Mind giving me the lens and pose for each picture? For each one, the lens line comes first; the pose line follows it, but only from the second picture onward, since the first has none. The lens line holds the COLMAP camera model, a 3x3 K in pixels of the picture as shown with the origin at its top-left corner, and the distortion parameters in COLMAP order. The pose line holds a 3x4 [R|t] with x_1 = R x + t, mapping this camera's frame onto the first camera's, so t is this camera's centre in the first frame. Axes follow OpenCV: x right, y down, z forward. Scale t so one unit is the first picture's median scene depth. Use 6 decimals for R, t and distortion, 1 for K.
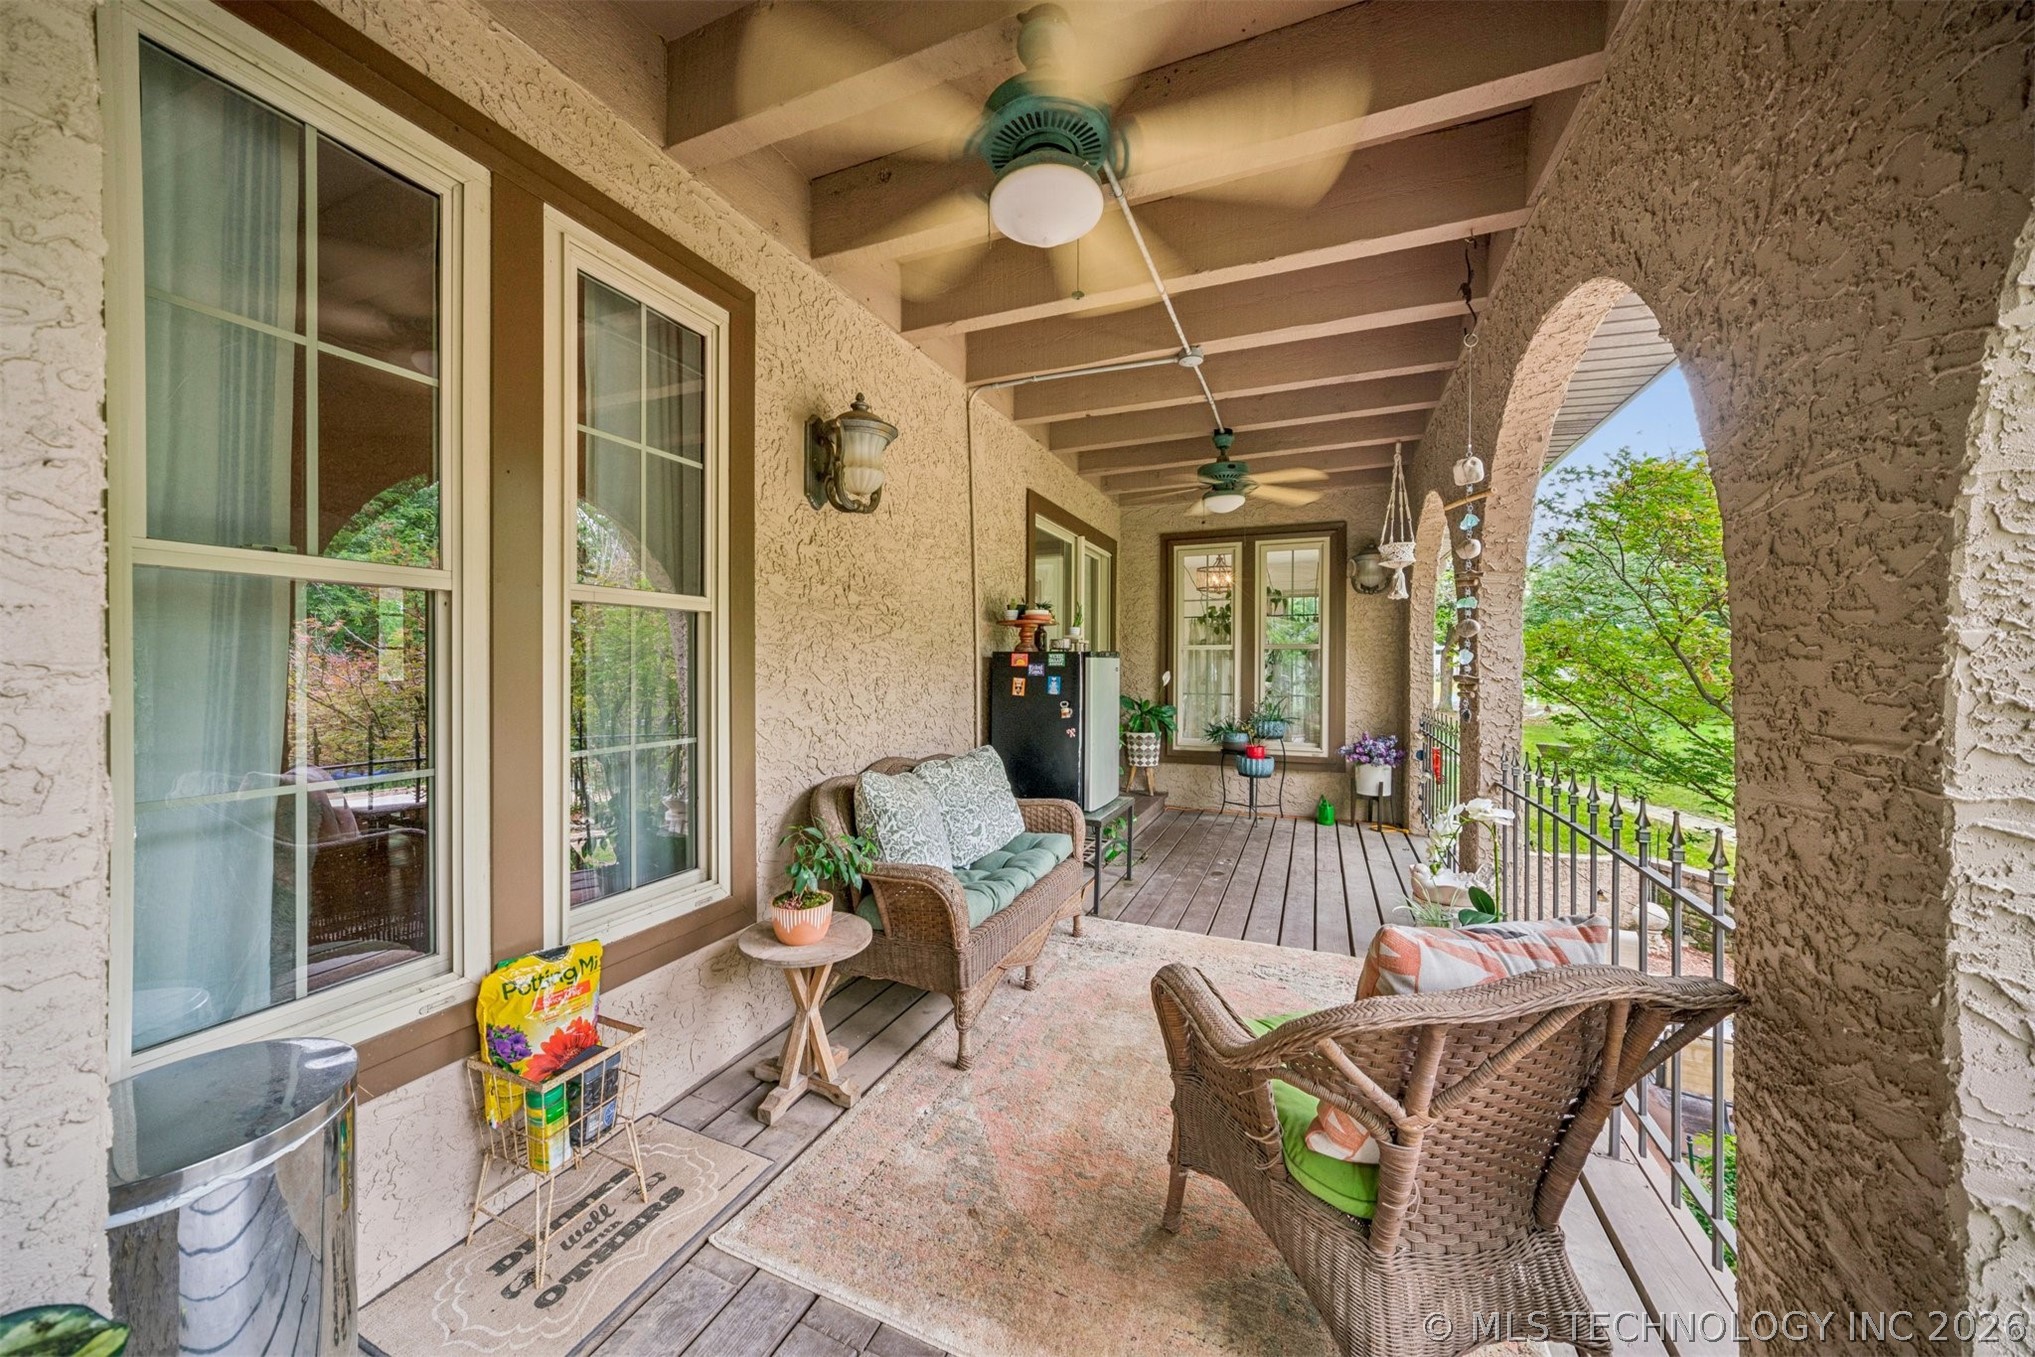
lens RADIAL K [[713.5, 0, 1003.2], [0, 713.5, 678.1], [0, 0, 1]] dist [-0.027740, 0.012886]
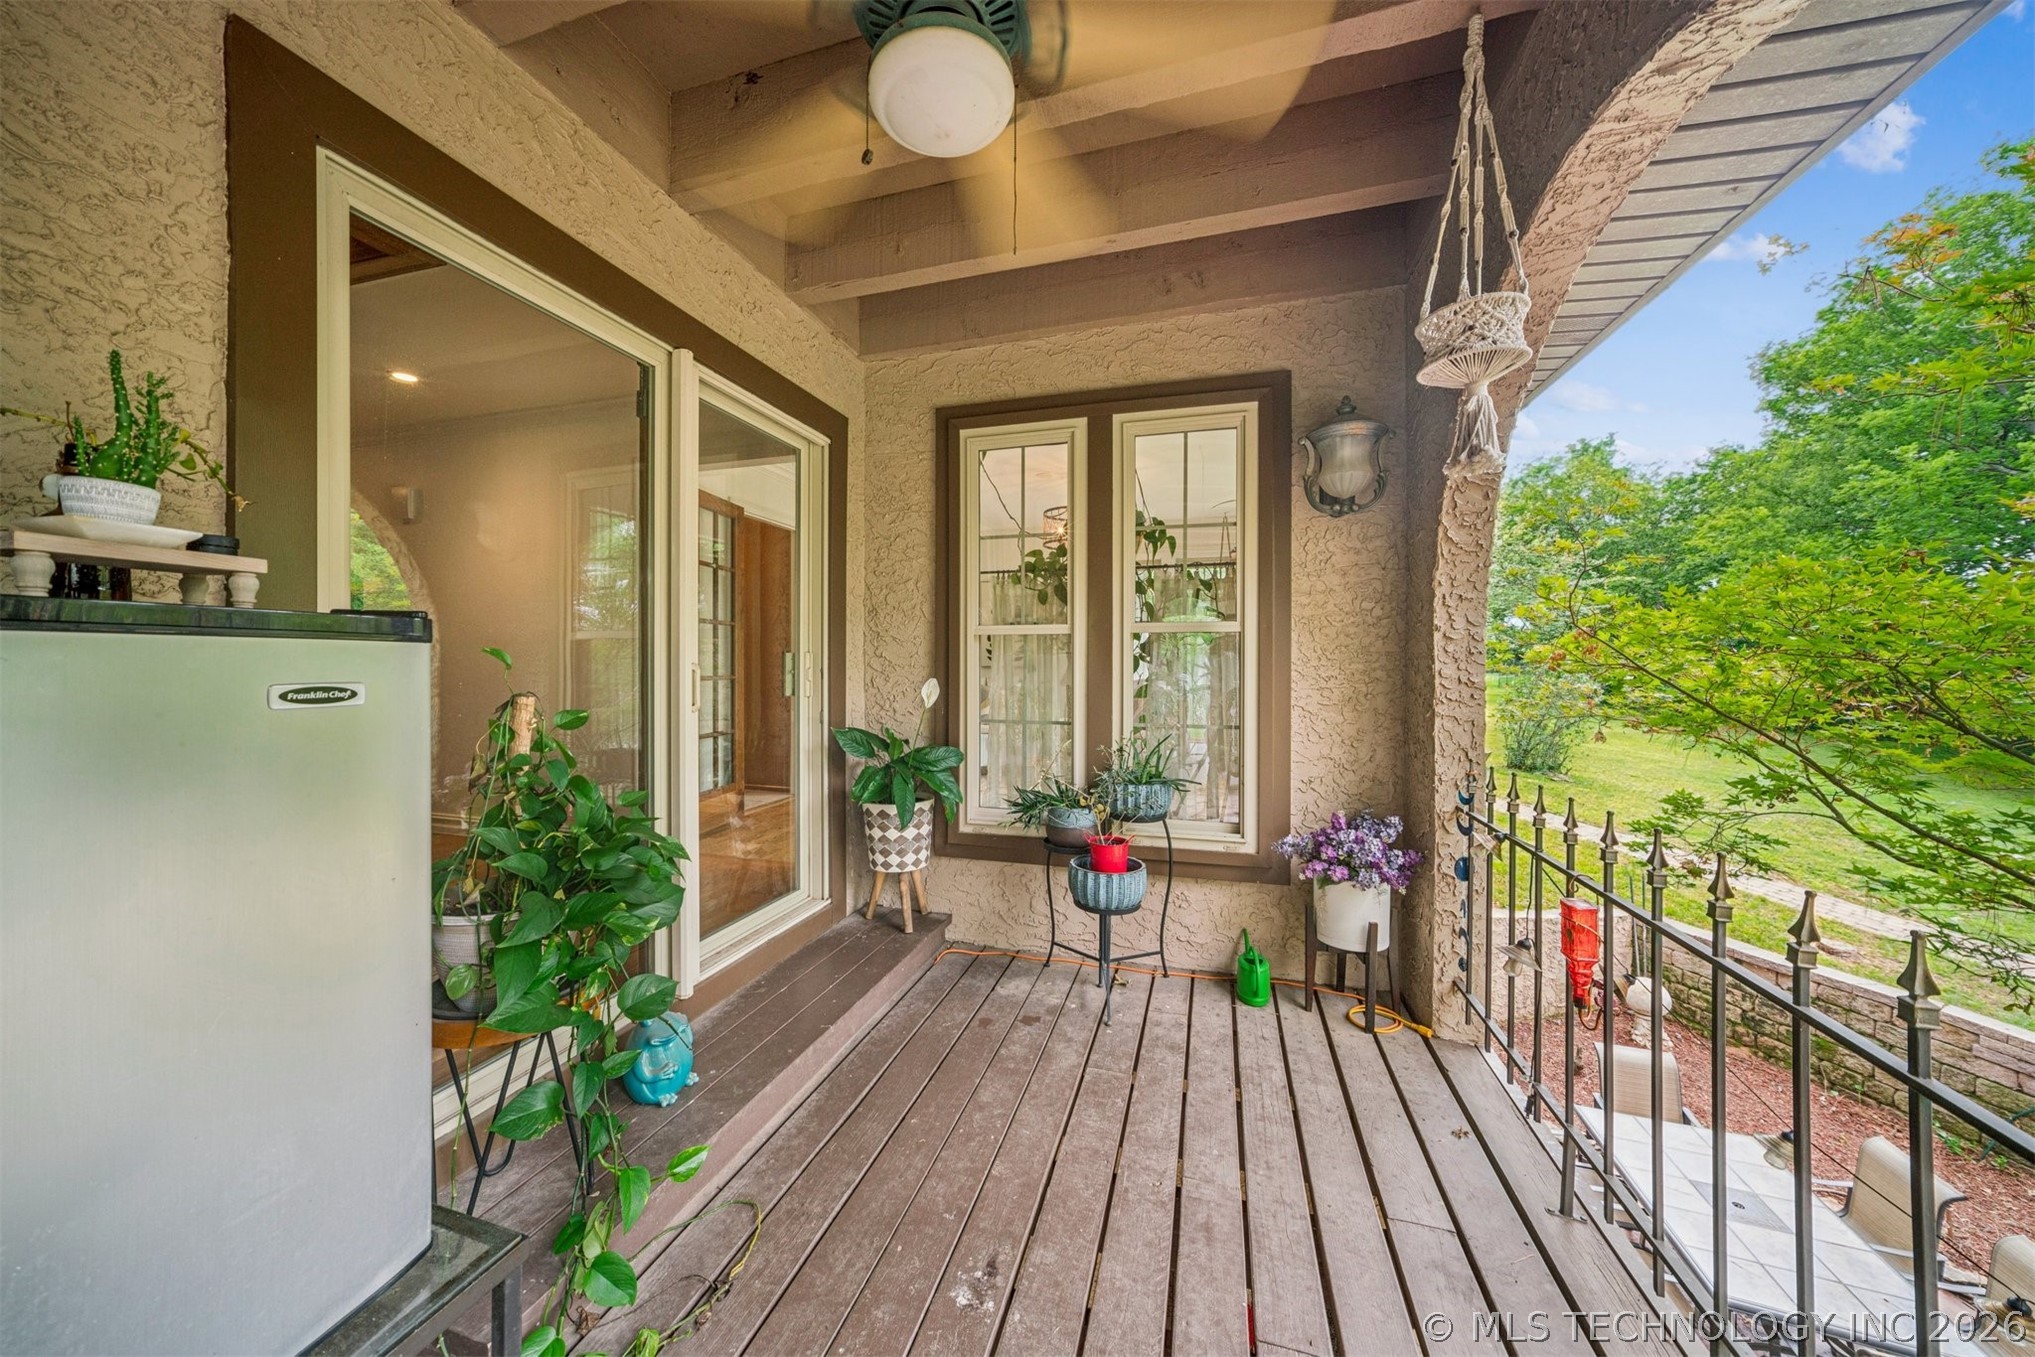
lens RADIAL K [[706.6, 0, 1002.4], [0, 706.6, 670.0], [0, 0, 1]] dist [-0.017204, 0.007977]
pose [[0.994053, -0.009479, 0.108481, 0.227710], [0.008836, 0.999940, 0.006404, -0.018869], [-0.108535, -0.005407, 0.994078, 0.527079]]
